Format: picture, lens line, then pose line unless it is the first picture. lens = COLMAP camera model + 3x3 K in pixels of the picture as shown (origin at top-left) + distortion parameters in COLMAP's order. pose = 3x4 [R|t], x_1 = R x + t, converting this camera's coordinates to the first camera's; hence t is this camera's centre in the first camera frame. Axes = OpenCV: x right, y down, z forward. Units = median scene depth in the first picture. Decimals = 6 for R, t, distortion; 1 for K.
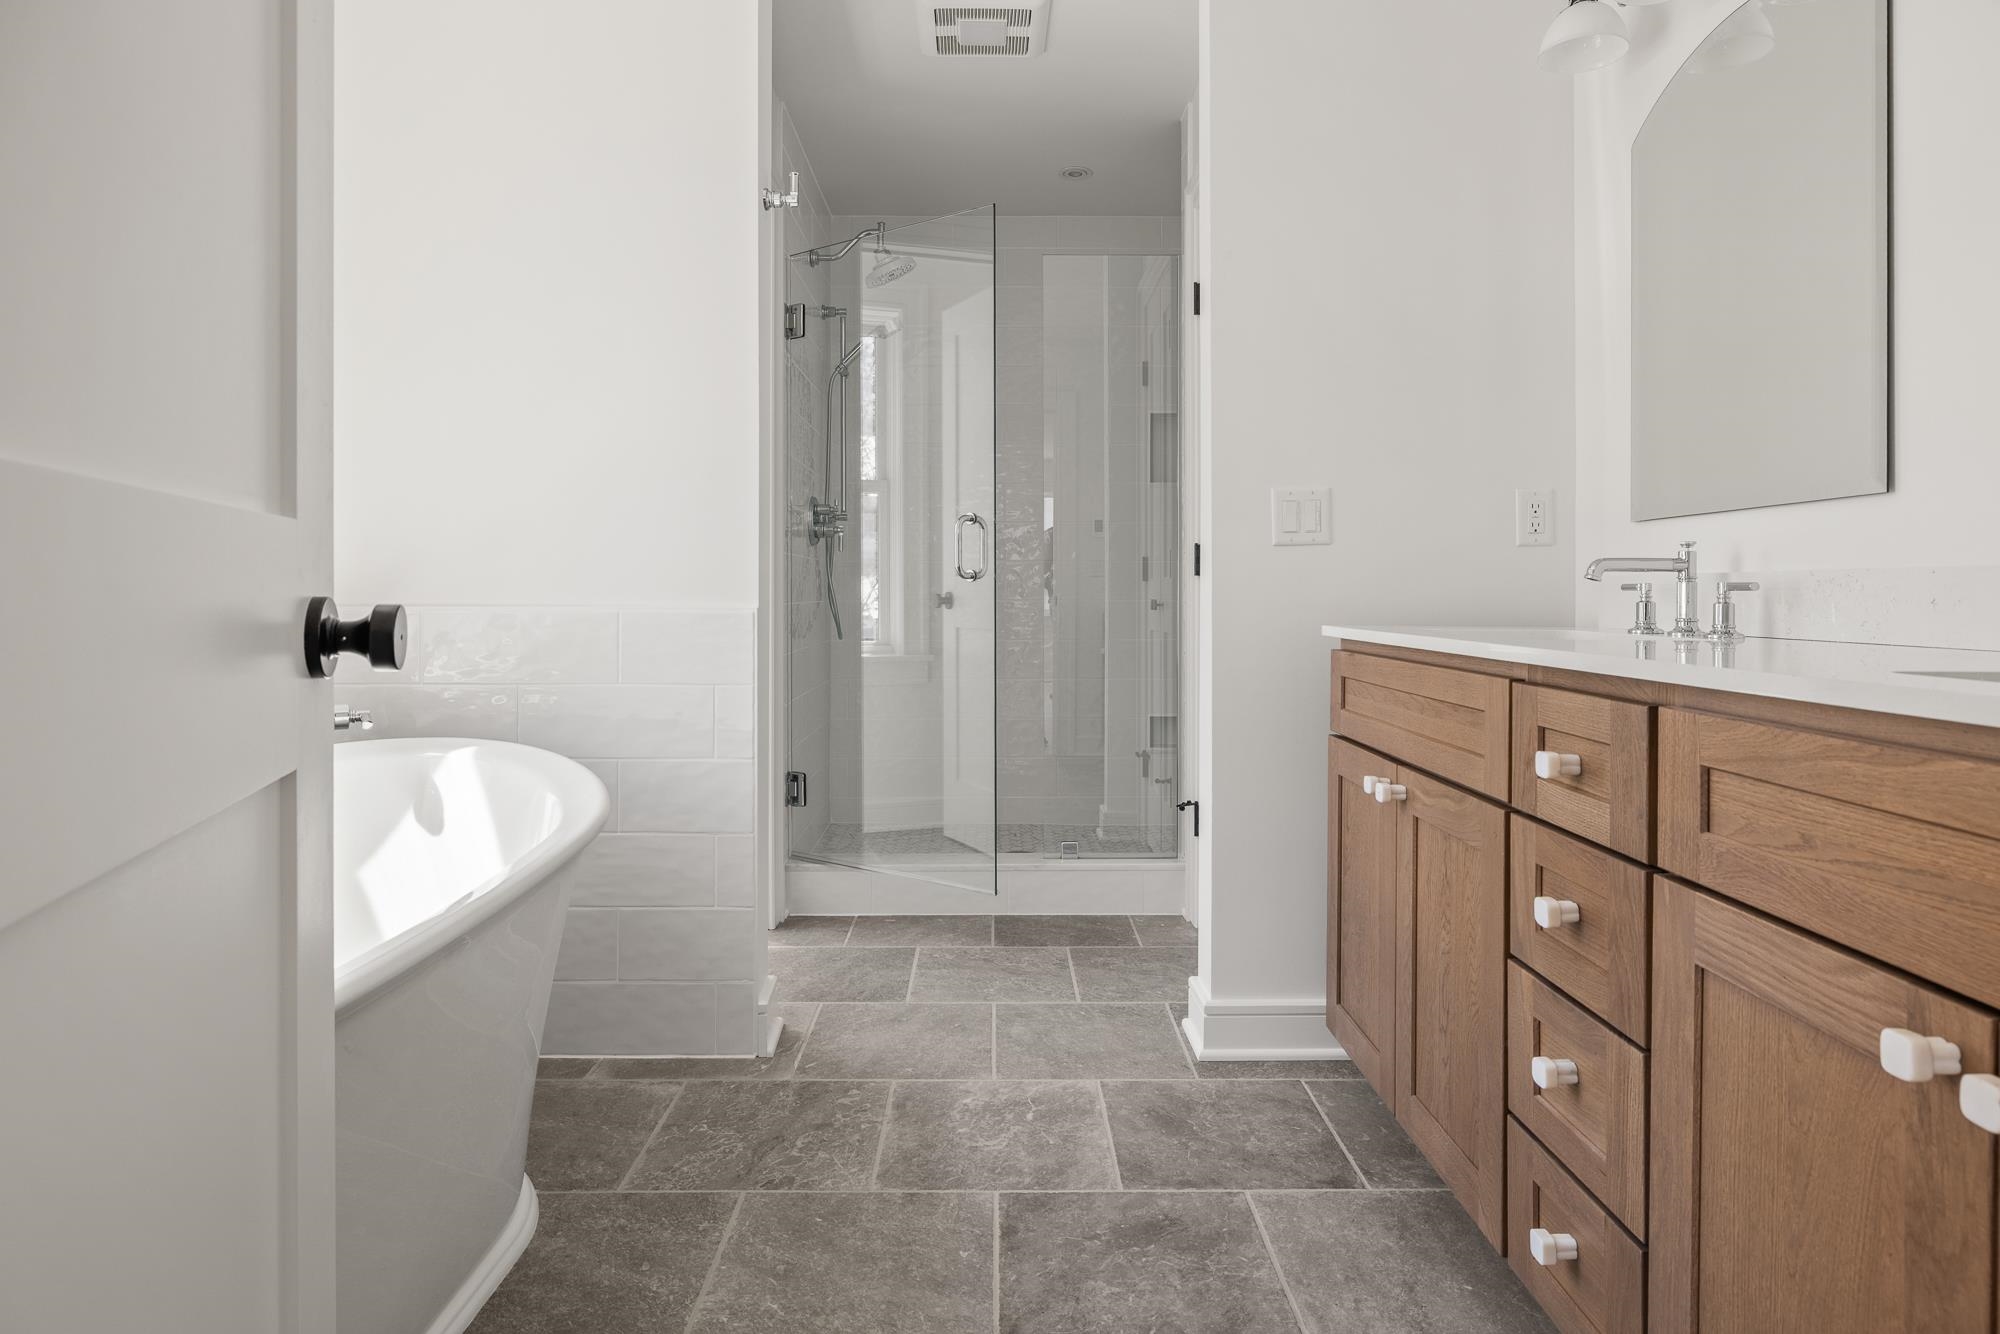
lens RADIAL K [[1115.3, 0, 1006.6], [0, 1115.3, 560.9], [0, 0, 1]] dist [-0.000675, -0.001053]
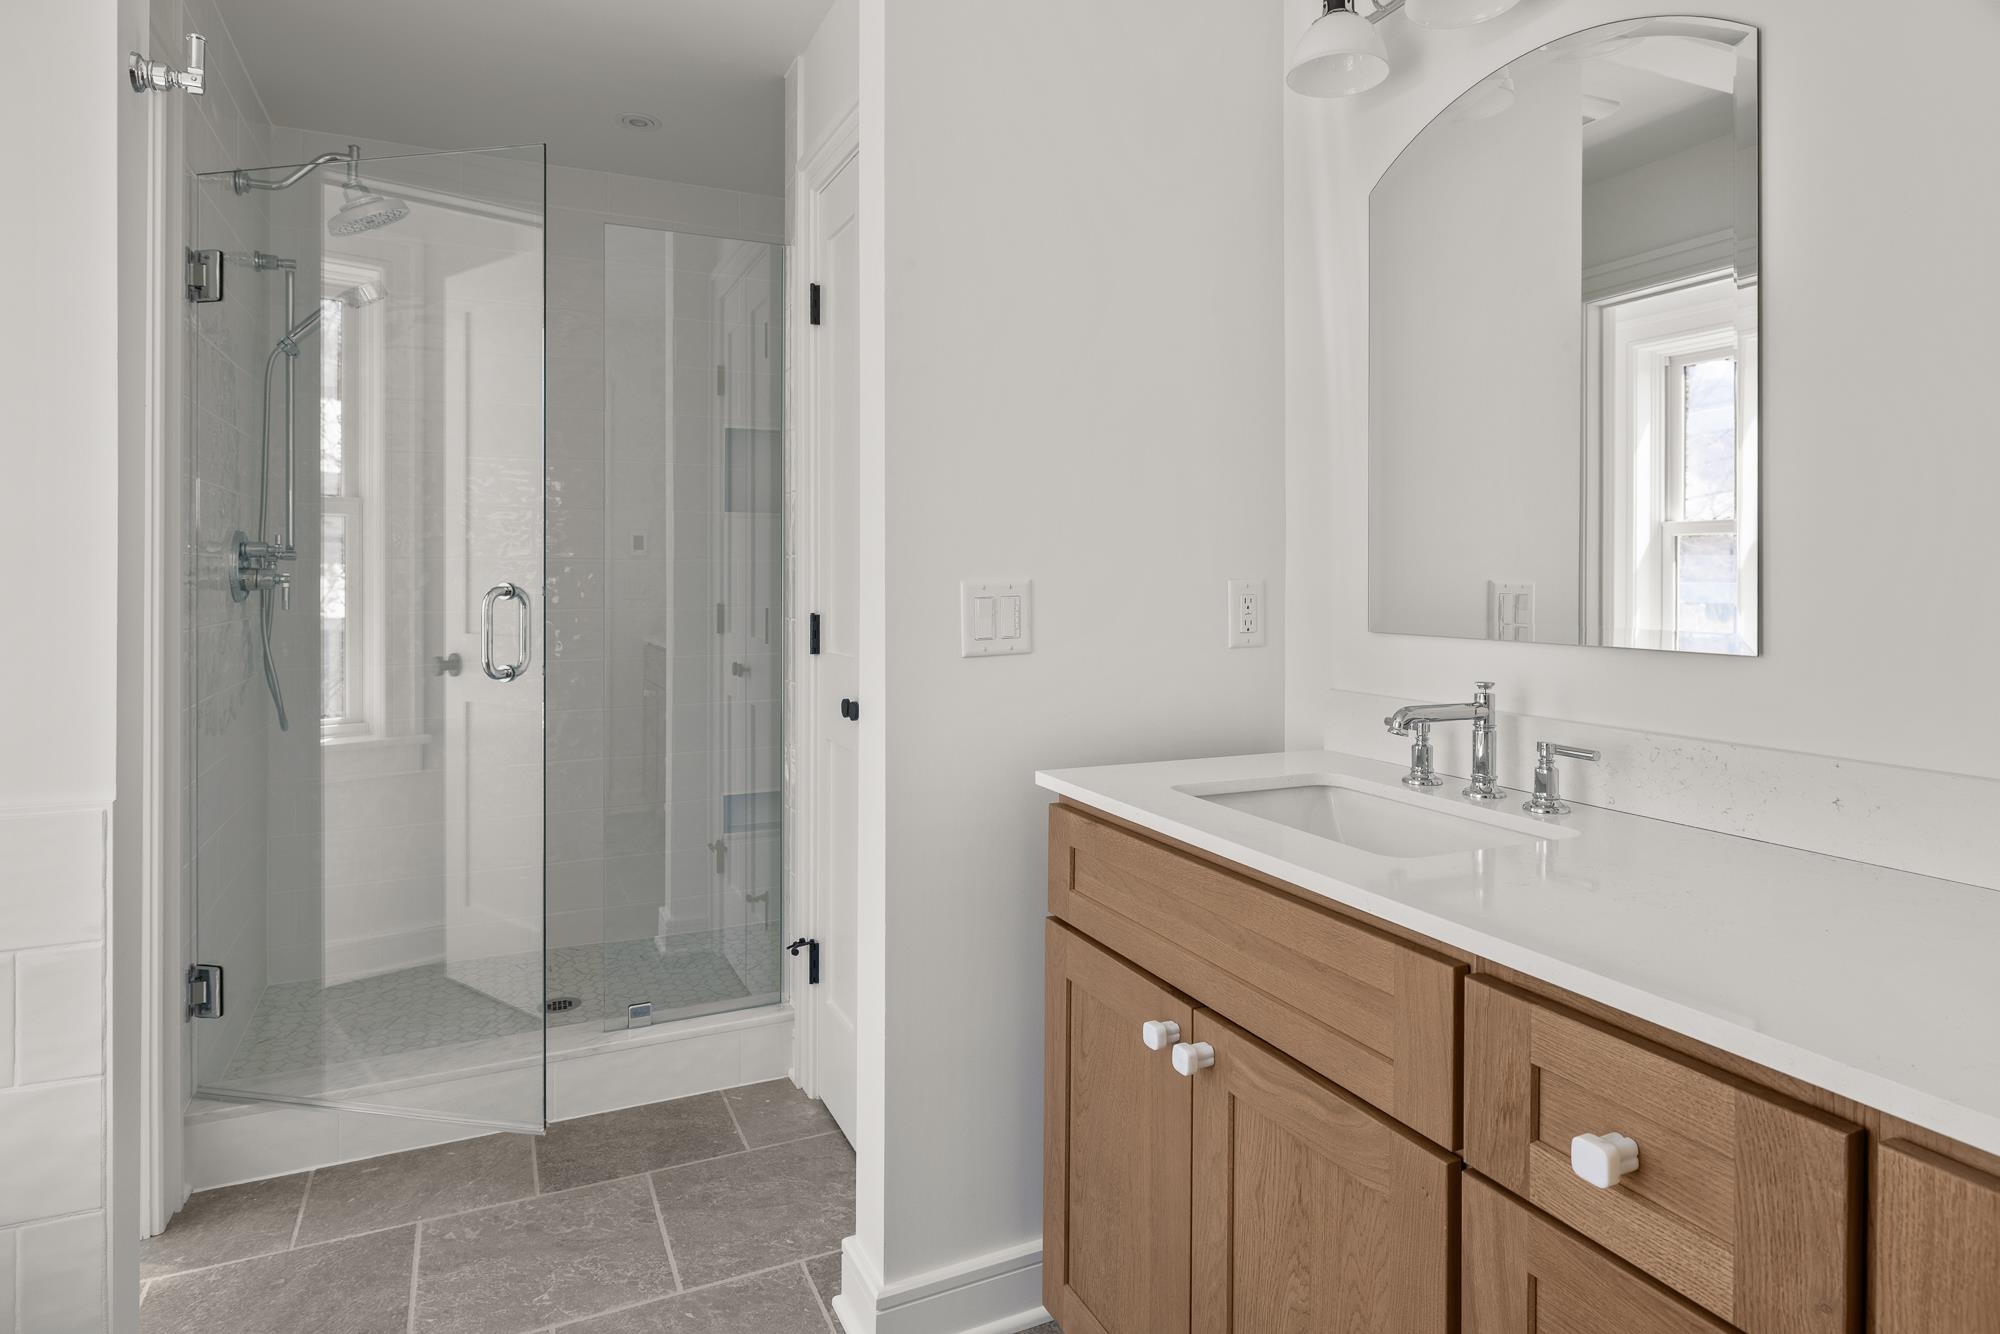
lens RADIAL K [[1115.3, 0, 1006.6], [0, 1115.3, 560.9], [0, 0, 1]] dist [-0.000675, -0.001053]
pose [[0.909762, 0.004502, 0.415107, -0.032595], [-0.010446, 0.999873, 0.012049, -0.060786], [-0.415000, -0.015298, 0.909693, 0.207861]]
